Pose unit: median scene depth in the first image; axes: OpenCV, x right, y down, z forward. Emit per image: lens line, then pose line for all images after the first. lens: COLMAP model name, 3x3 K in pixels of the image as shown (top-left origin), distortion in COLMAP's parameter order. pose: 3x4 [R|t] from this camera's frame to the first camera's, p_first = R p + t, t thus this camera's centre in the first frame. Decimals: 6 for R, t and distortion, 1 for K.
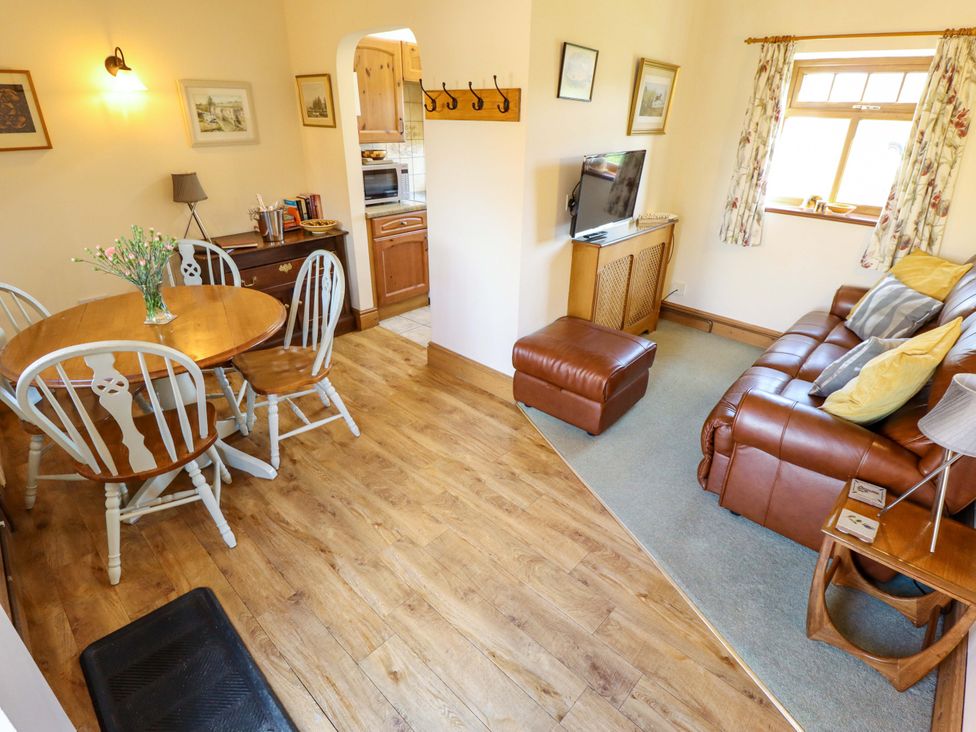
lens RADIAL K [[507.1, 0, 498.6], [0, 507.1, 361.0], [0, 0, 1]] dist [0.004265, -0.016611]
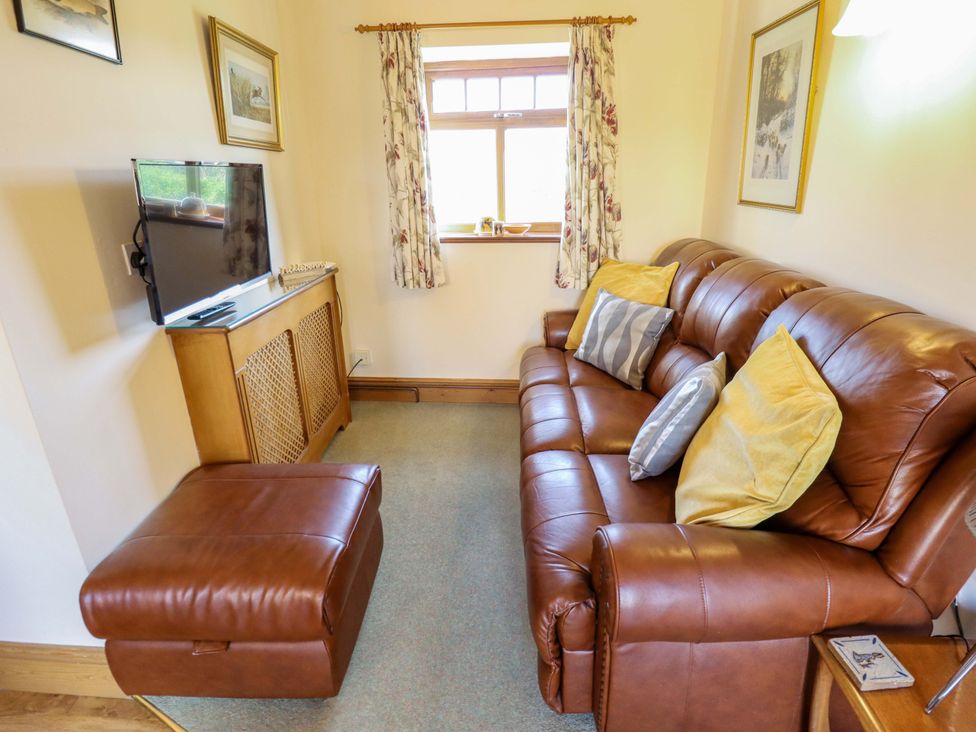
lens RADIAL K [[488.1, 0, 490.4], [0, 488.1, 354.8], [0, 0, 1]] dist [0.003351, -0.009151]
pose [[0.767923, -0.241733, 0.593178, 0.096564], [0.309266, 0.950889, -0.012865, -0.102553], [-0.560936, 0.193328, 0.804969, 0.410777]]
